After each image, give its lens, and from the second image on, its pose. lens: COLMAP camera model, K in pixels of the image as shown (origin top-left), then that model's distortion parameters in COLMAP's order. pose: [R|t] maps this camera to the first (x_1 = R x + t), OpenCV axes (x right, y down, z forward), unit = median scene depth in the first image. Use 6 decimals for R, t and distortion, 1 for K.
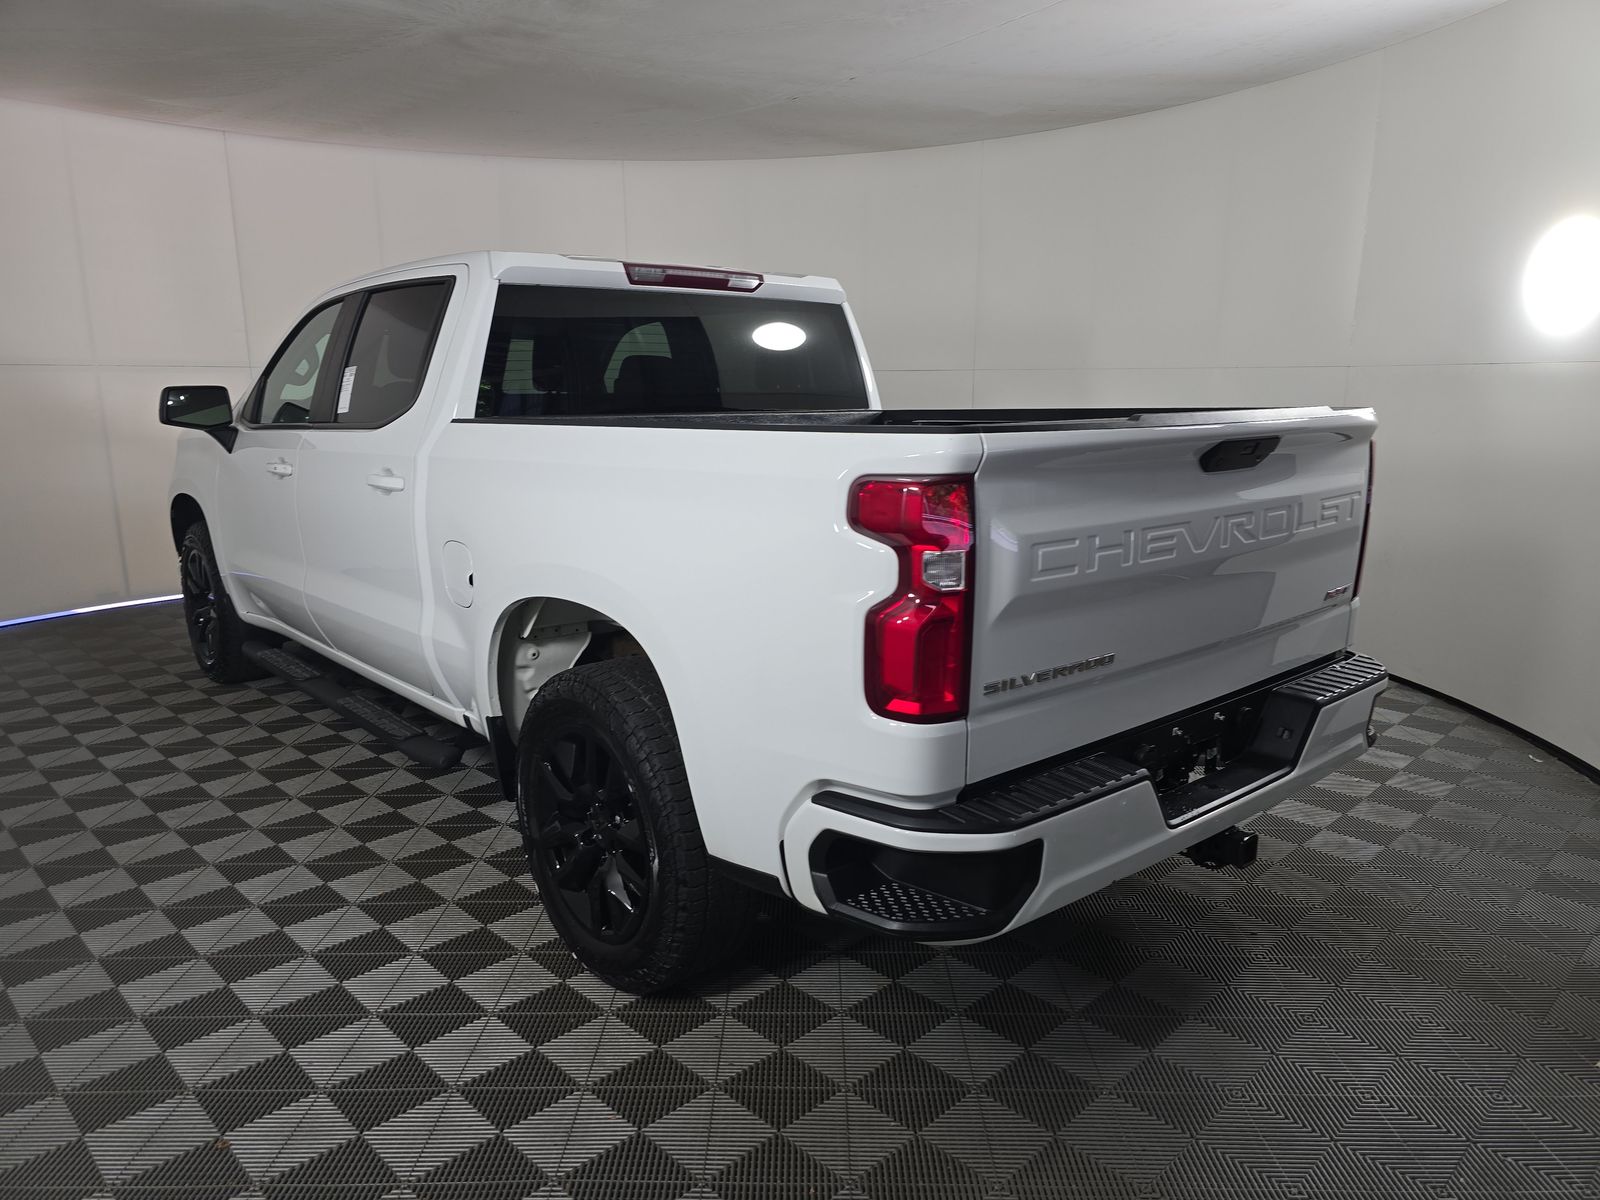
lens RADIAL K [[1089.7, 0, 800.7], [0, 1089.7, 586.7], [0, 0, 1]] dist [0.051348, -0.013933]
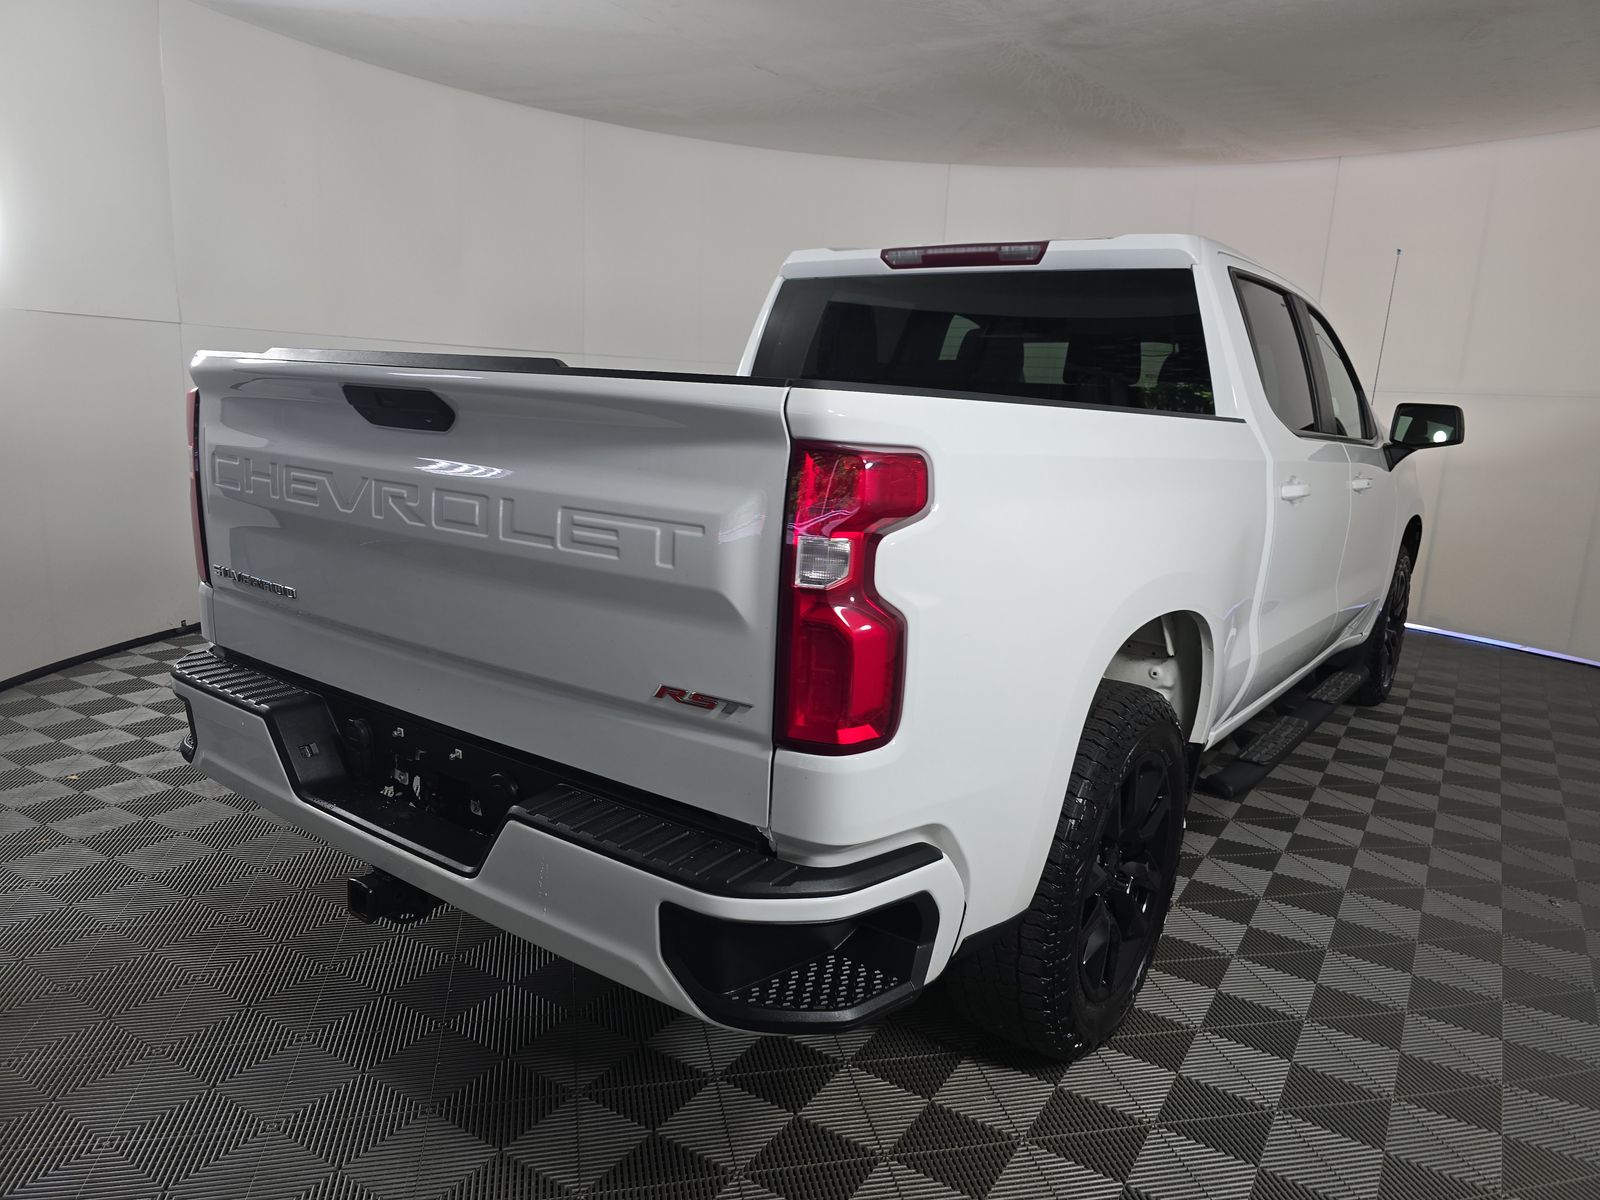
lens RADIAL K [[1089.7, 0, 798.7], [0, 1089.7, 606.6], [0, 0, 1]] dist [0.051348, -0.013933]
pose [[0.222190, 0.200725, -0.954118, 1.111585], [-0.231570, 0.961442, 0.148339, -0.148078], [0.947104, 0.187985, 0.260105, 0.965686]]
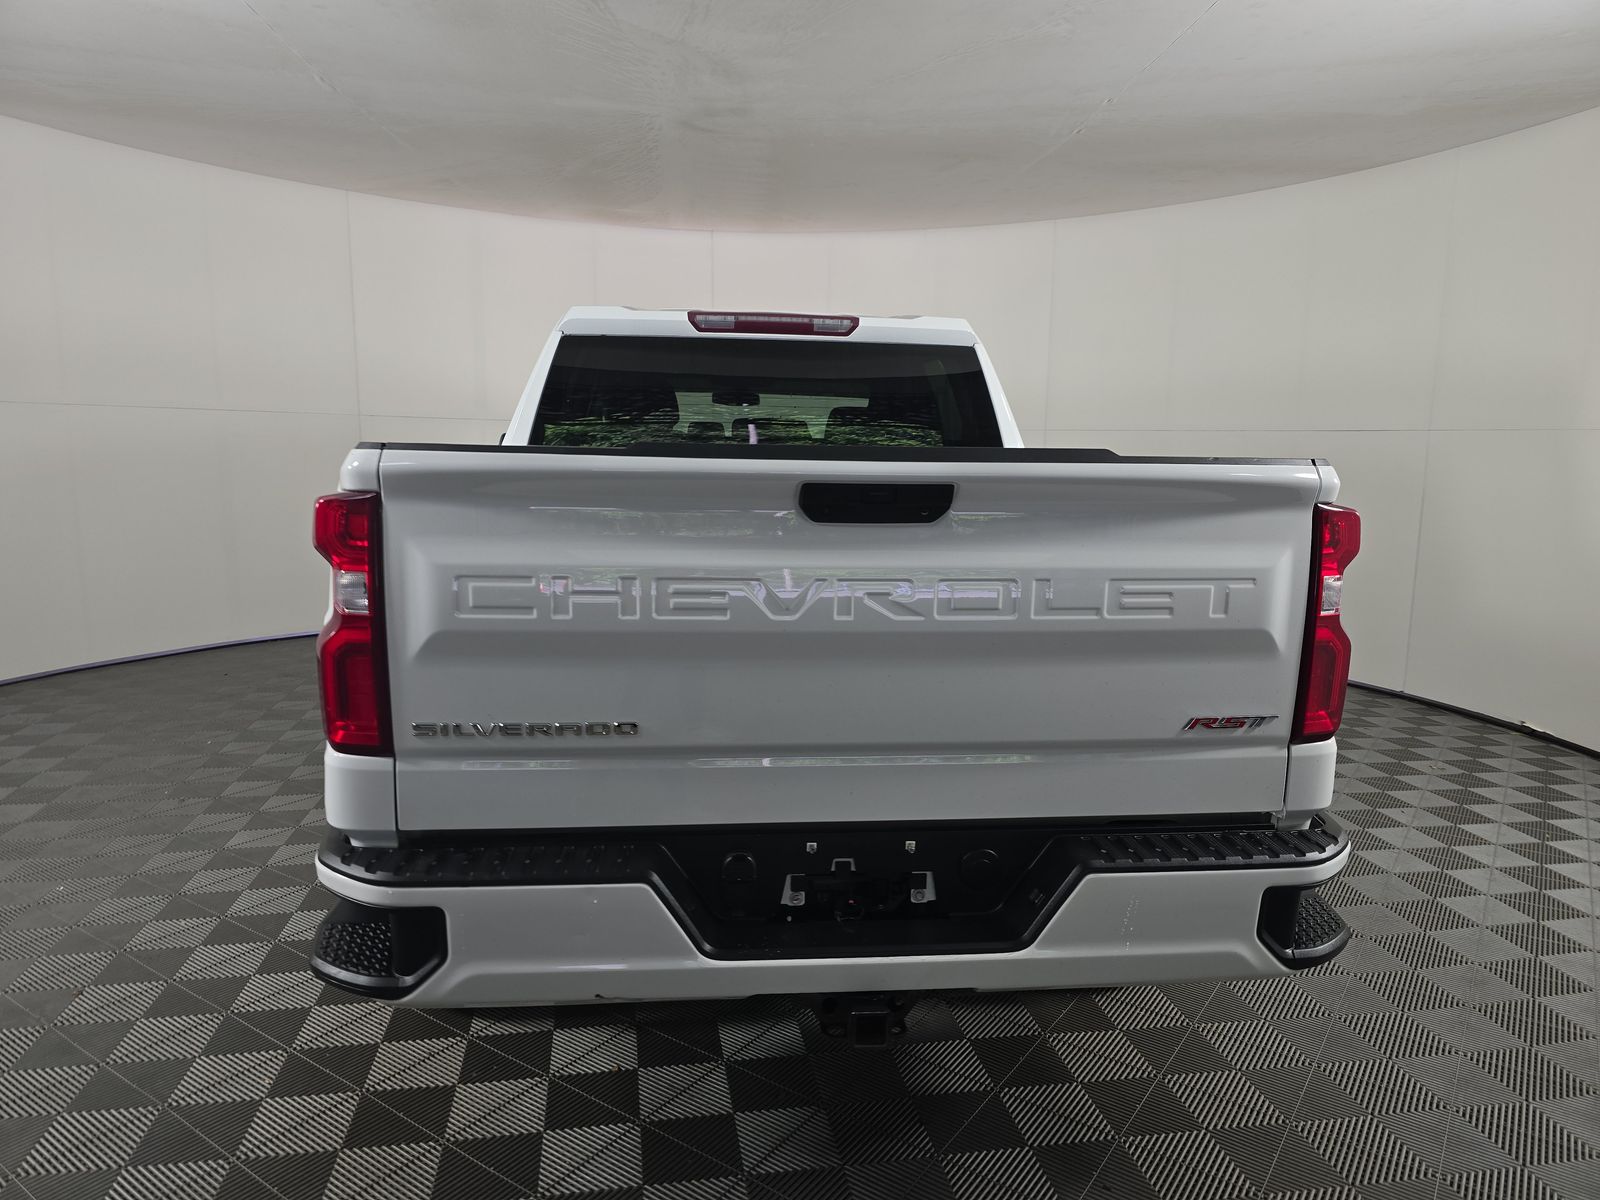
lens RADIAL K [[1089.7, 0, 800.1], [0, 1089.7, 602.8], [0, 0, 1]] dist [0.051348, -0.013933]
pose [[0.825373, 0.095264, -0.556493, 0.694867], [-0.123784, 0.992214, -0.013739, -0.028839], [0.550851, 0.080225, 0.830739, 0.296138]]
